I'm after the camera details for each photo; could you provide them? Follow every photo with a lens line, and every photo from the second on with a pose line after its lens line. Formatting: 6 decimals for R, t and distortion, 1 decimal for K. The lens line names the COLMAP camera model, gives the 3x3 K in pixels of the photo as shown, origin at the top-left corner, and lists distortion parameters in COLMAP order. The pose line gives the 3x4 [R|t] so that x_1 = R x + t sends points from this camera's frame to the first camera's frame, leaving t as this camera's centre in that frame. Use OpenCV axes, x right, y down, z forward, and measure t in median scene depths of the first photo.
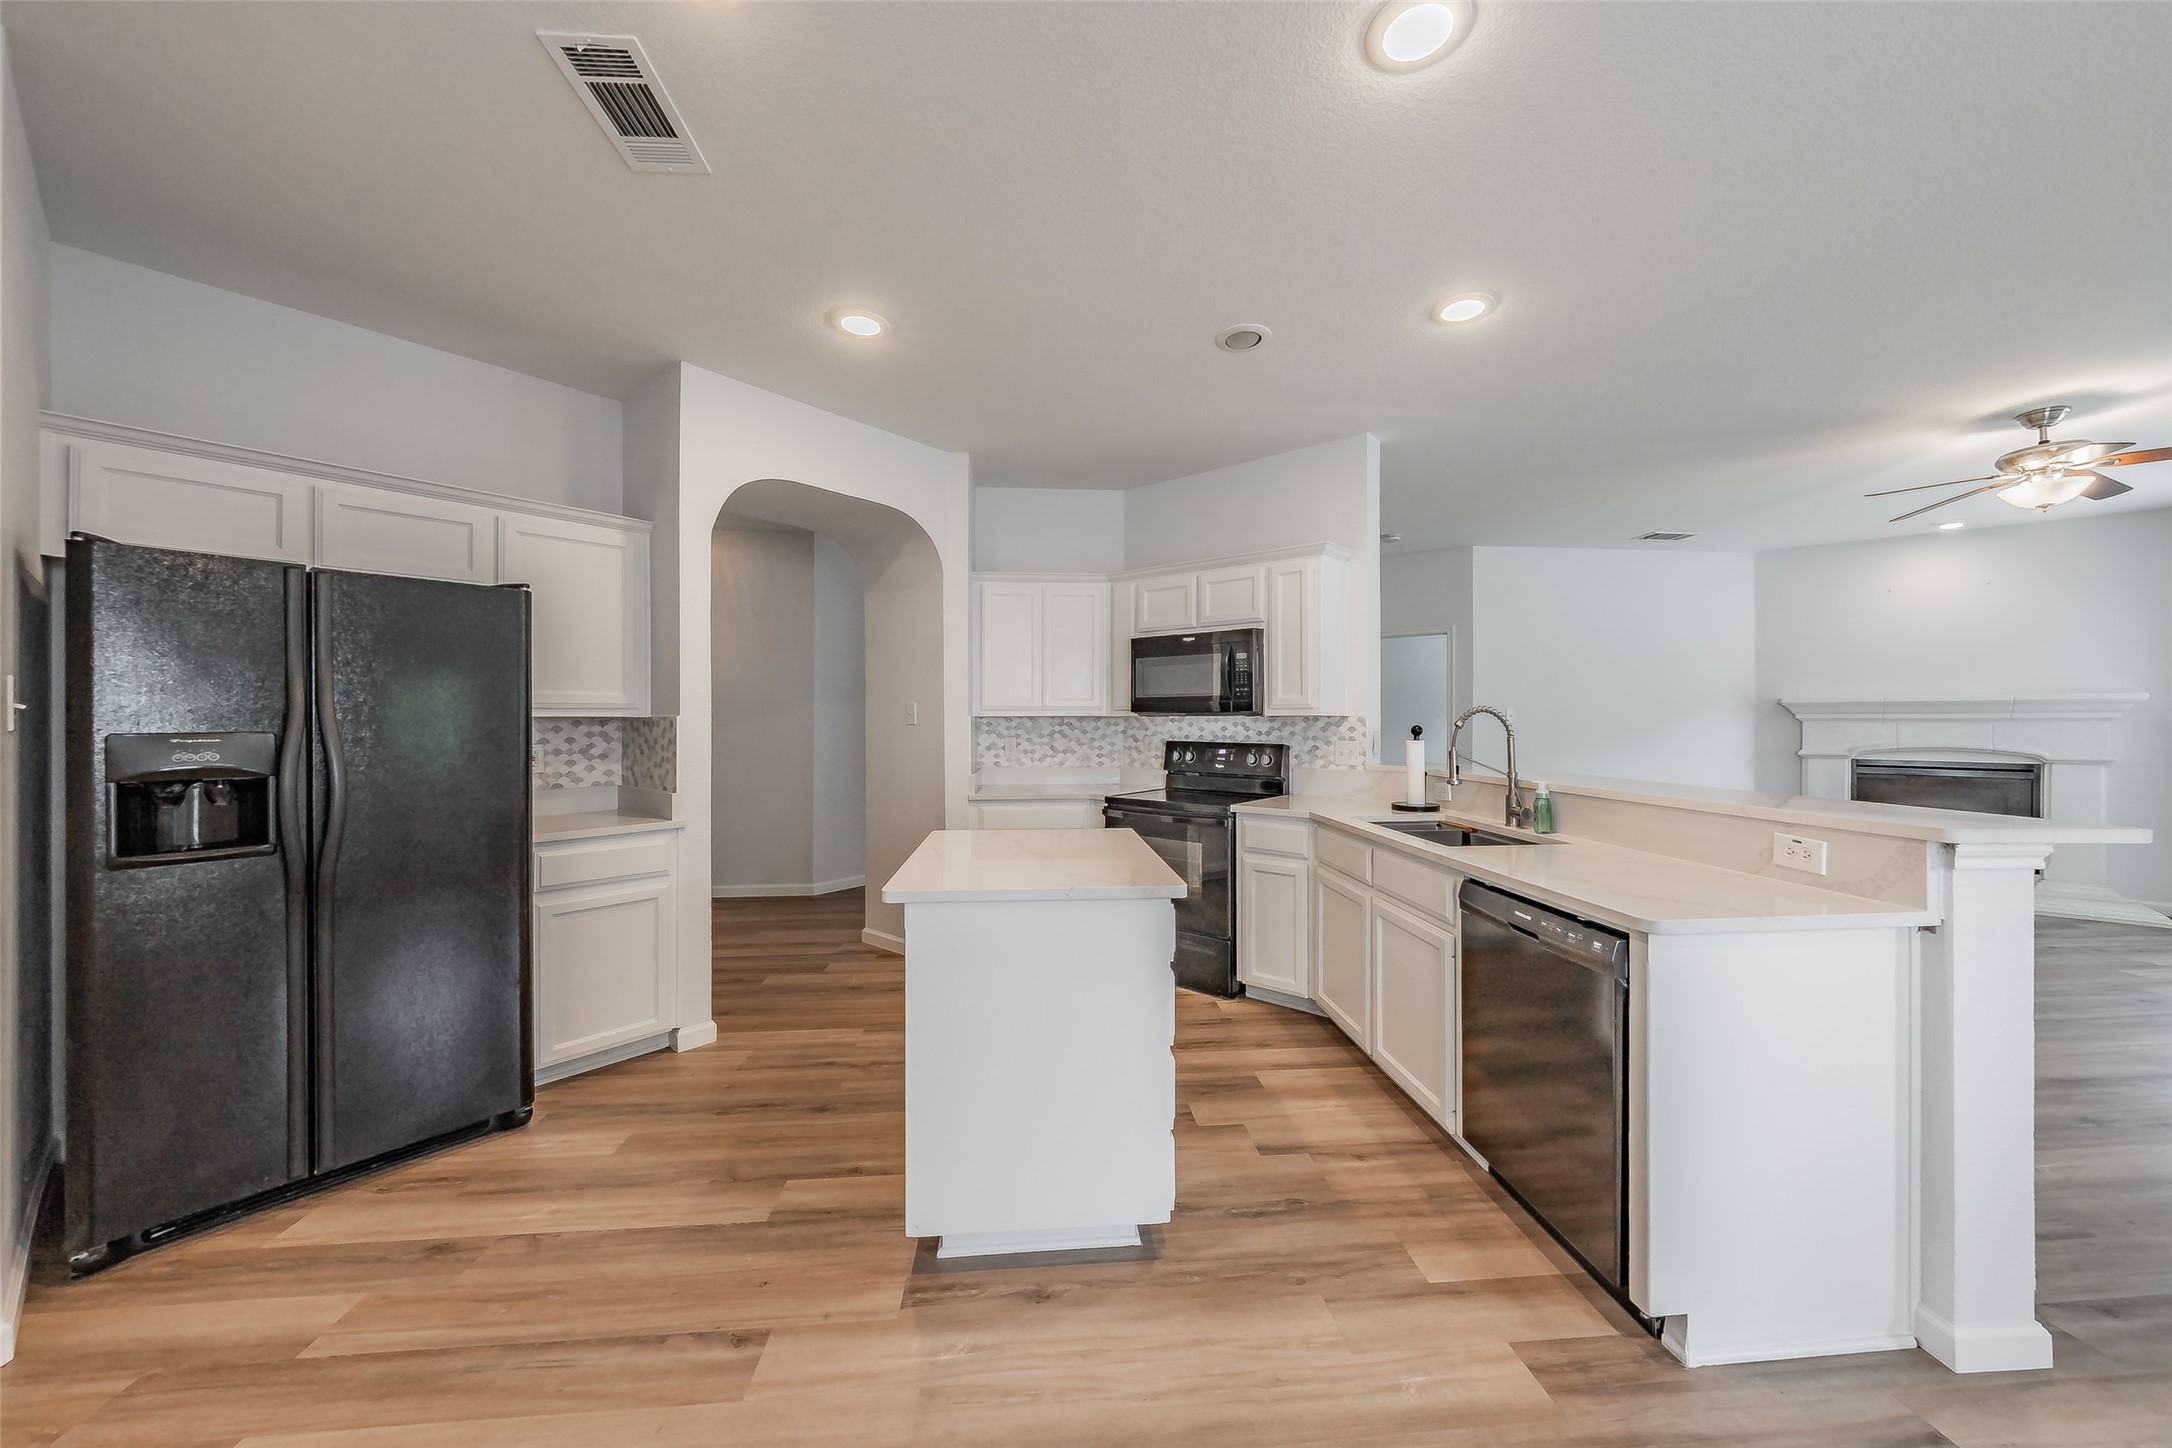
lens RADIAL K [[775.0, 0, 1089.8], [0, 775.0, 720.4], [0, 0, 1]] dist [-0.001702, -0.000125]
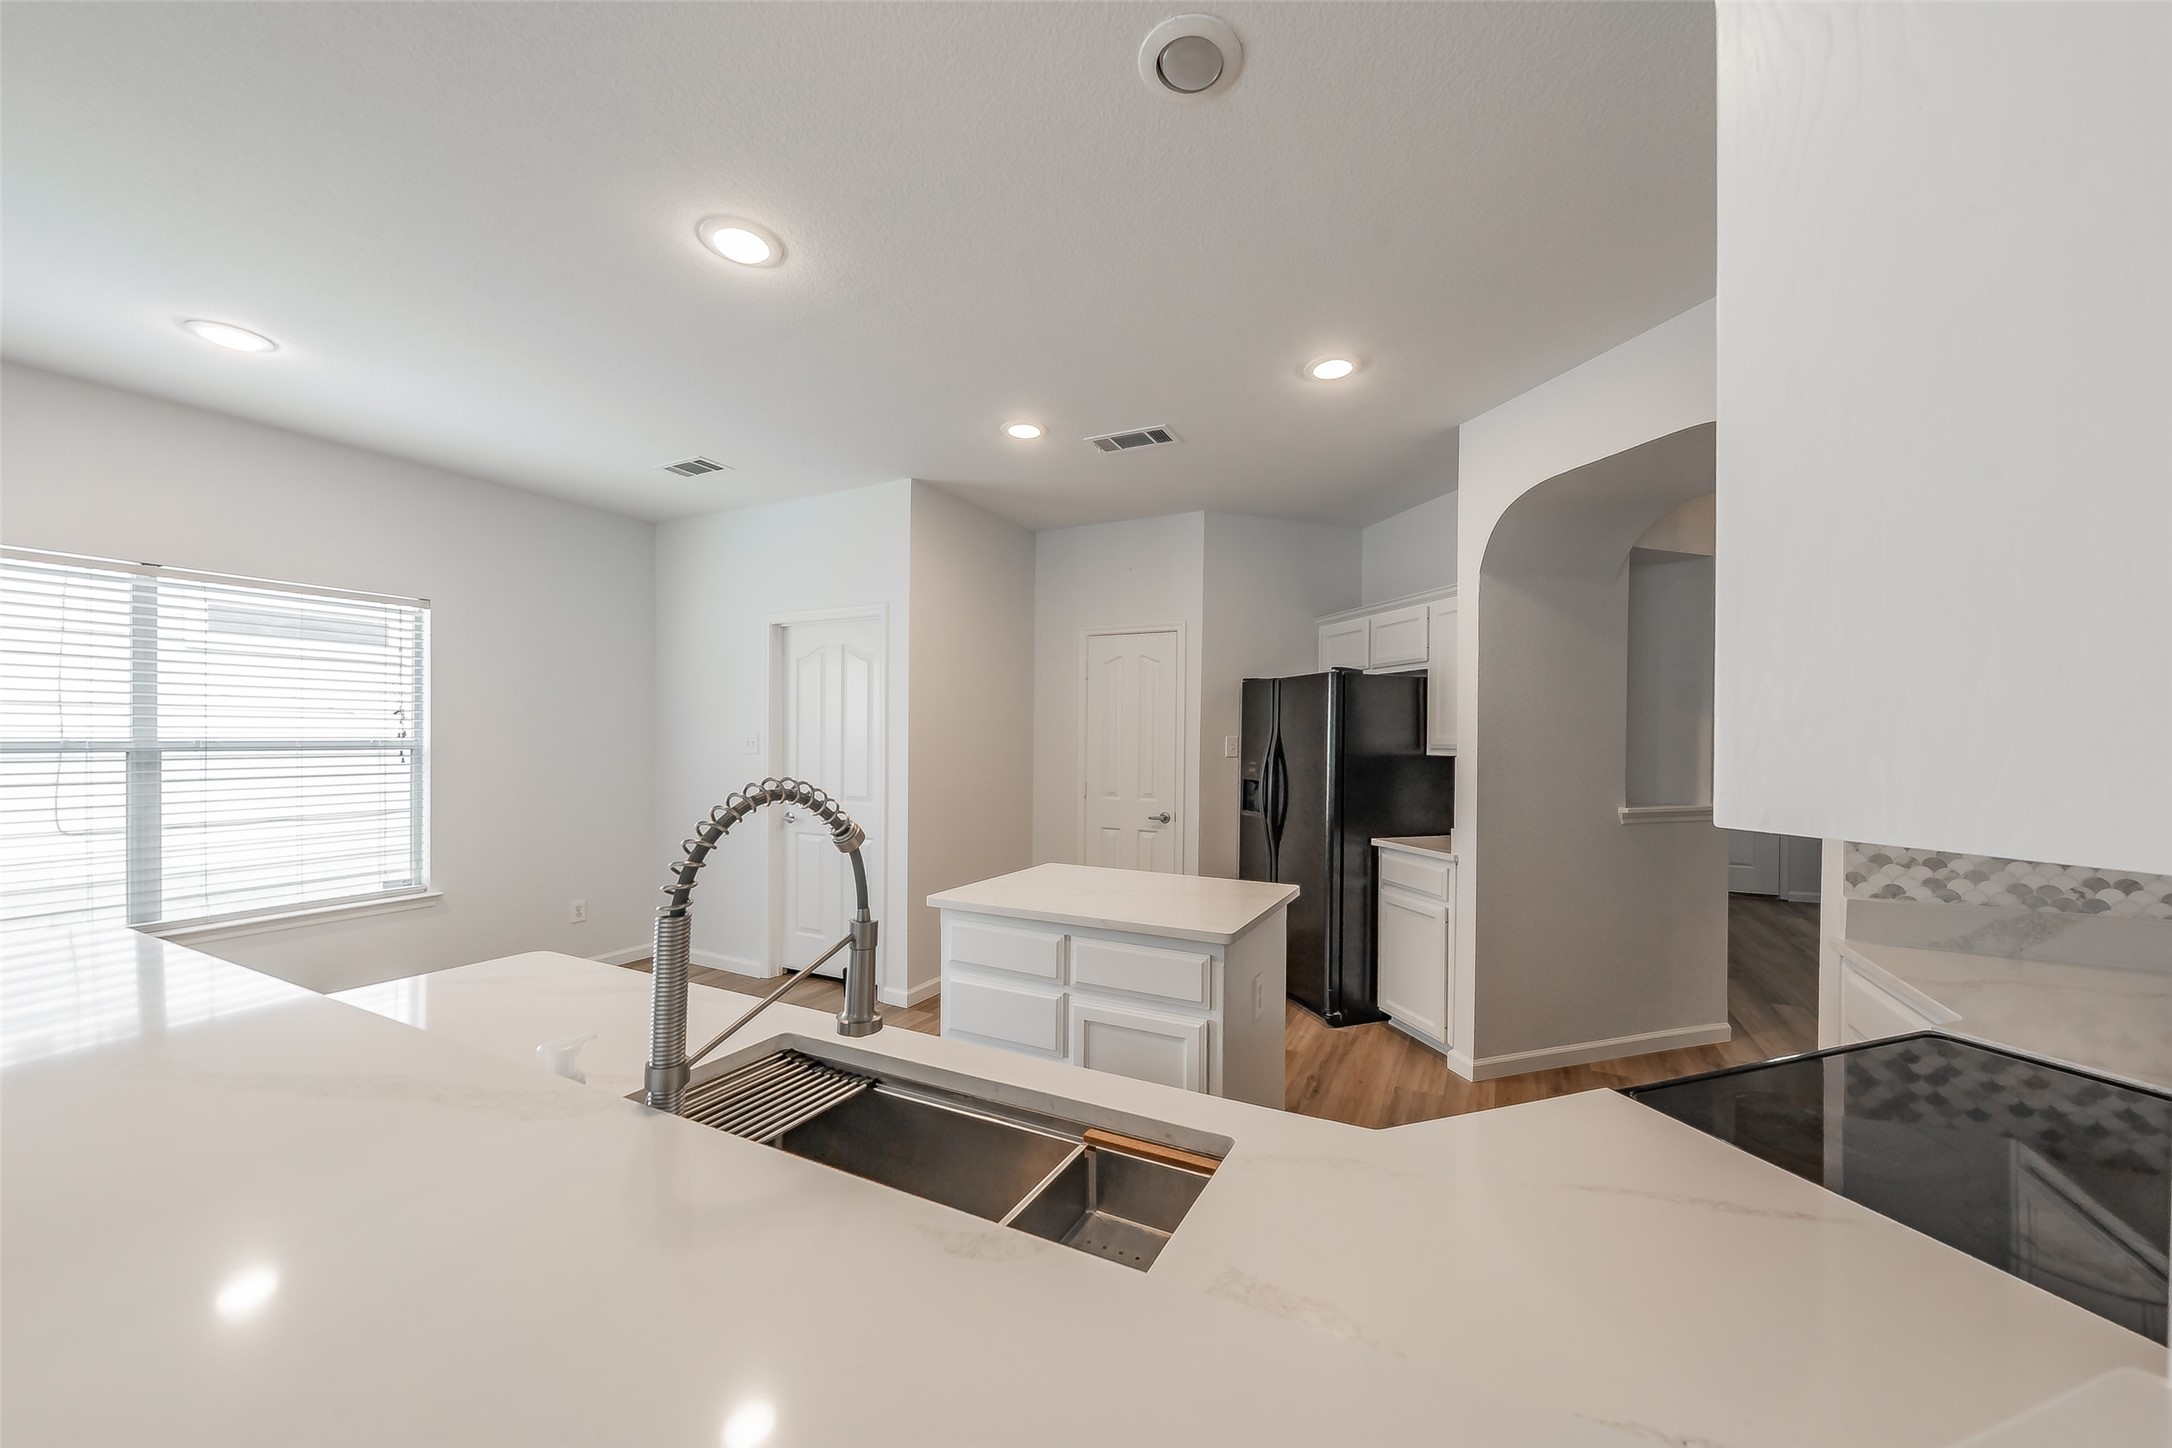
lens RADIAL K [[776.2, 0, 1116.9], [0, 776.2, 738.6], [0, 0, 1]] dist [-0.001040, -0.000119]
pose [[-0.517594, -0.000133, -0.855626, 0.510399], [-0.006283, 0.999974, 0.003645, -0.026270], [0.855603, 0.007263, -0.517581, 0.930960]]
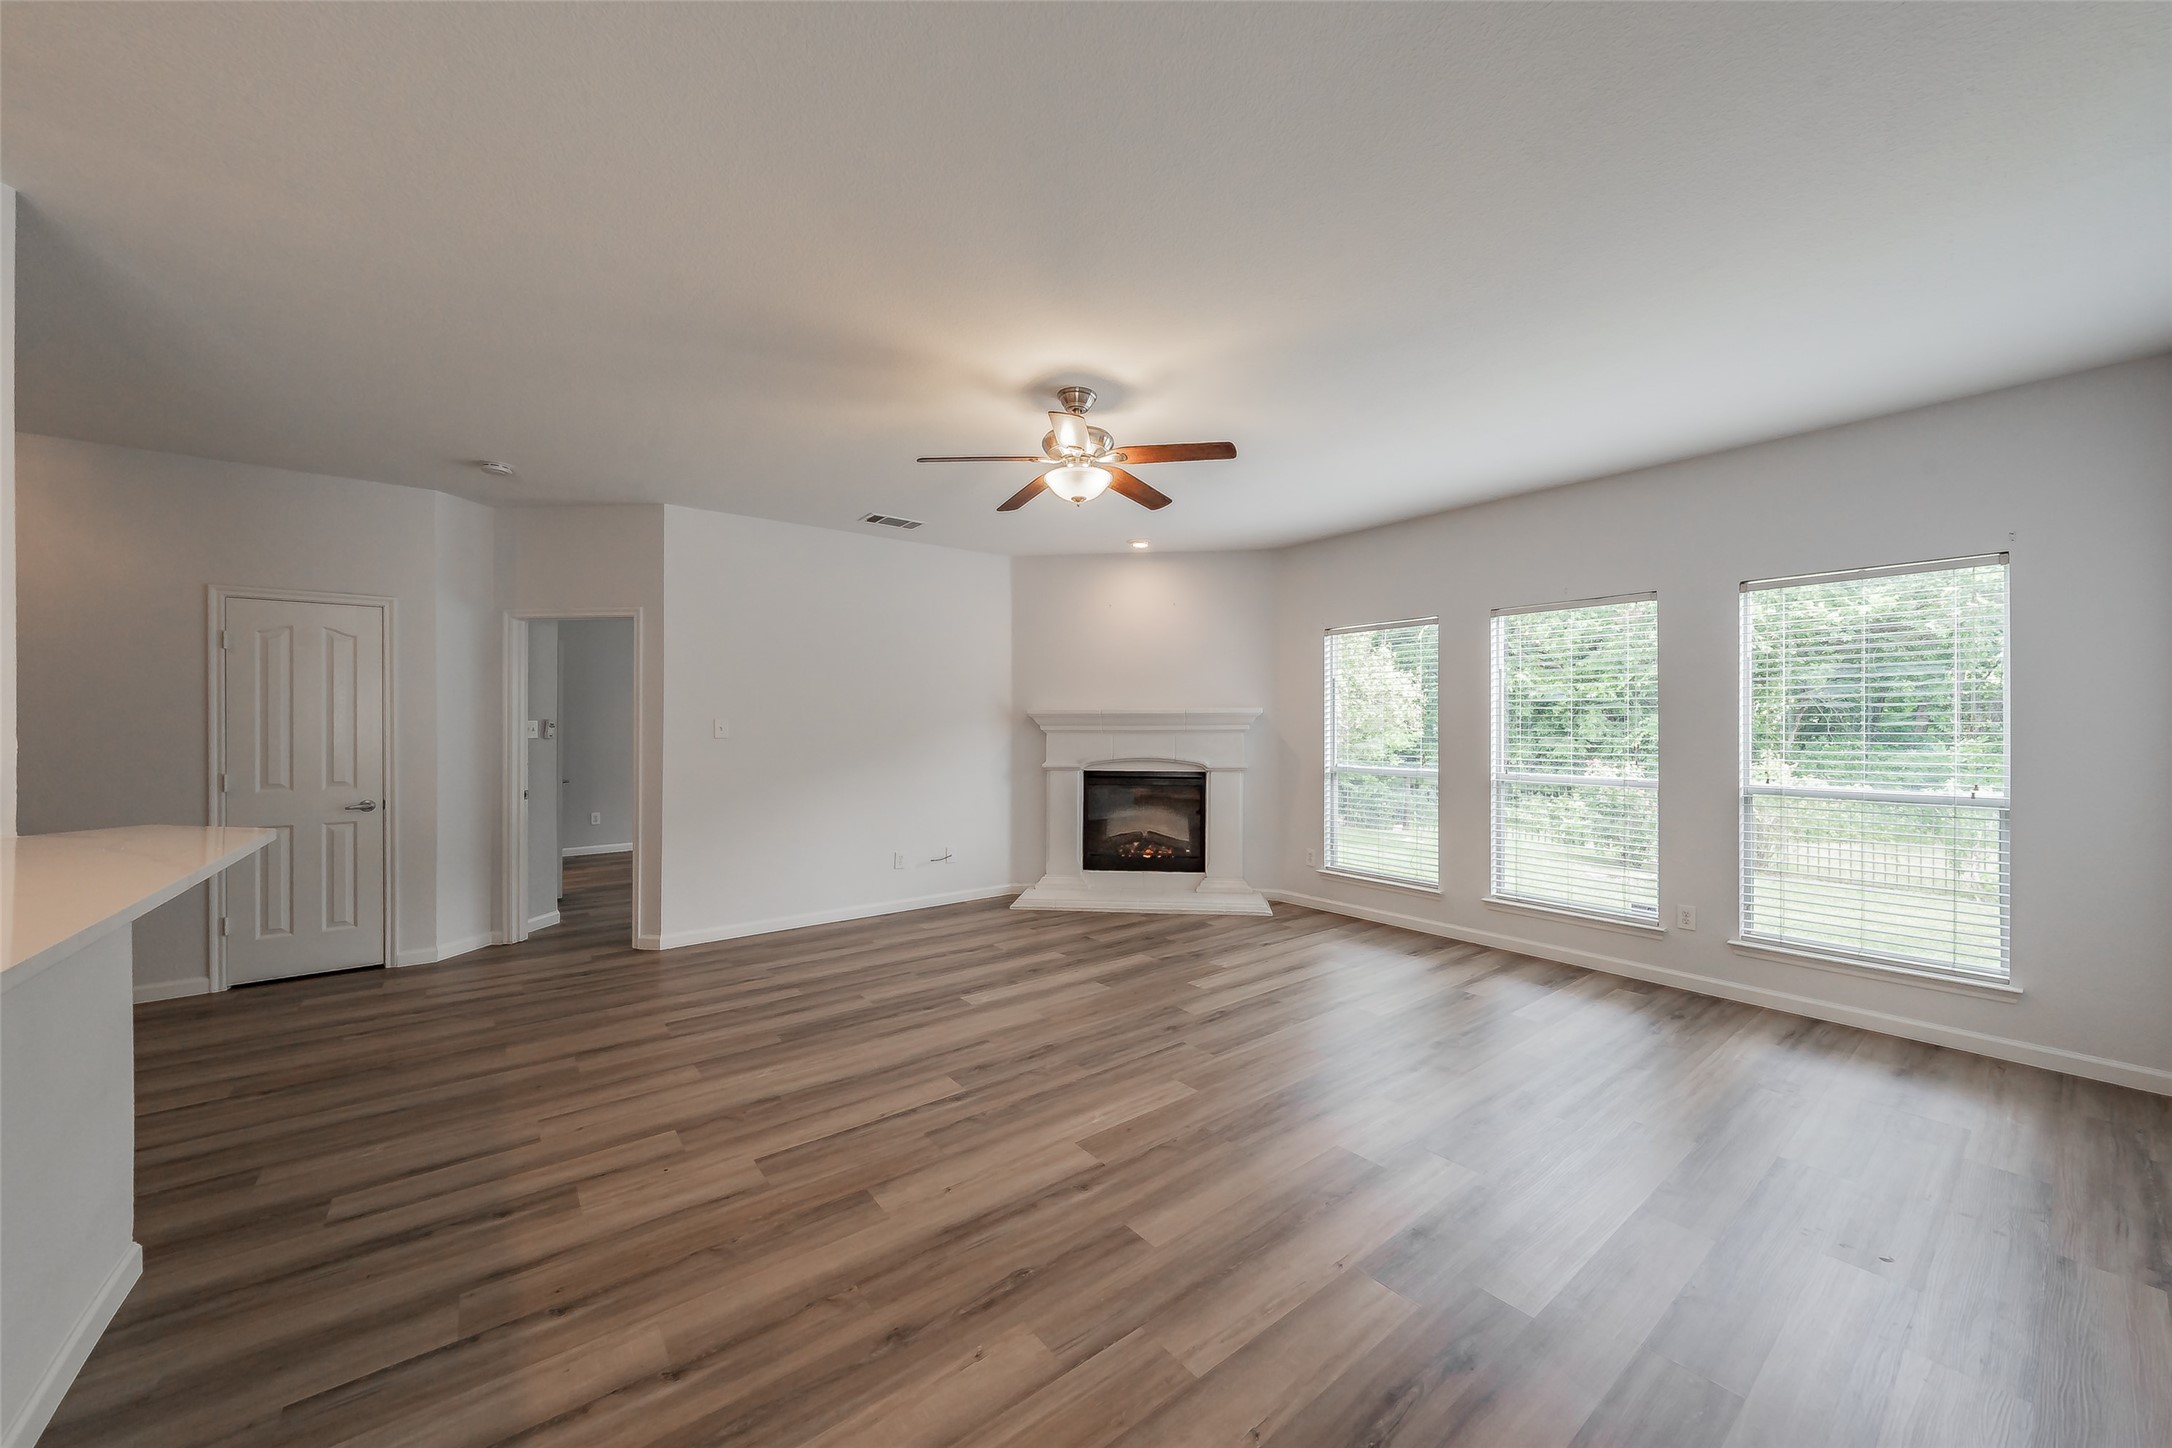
lens RADIAL K [[790.2, 0, 1105.1], [0, 790.2, 722.6], [0, 0, 1]] dist [-0.001393, -0.000024]
pose [[0.833920, -0.000361, 0.551886, 0.700137], [0.001452, 0.999998, -0.001540, -0.016719], [-0.551884, 0.002086, 0.833918, 0.204815]]
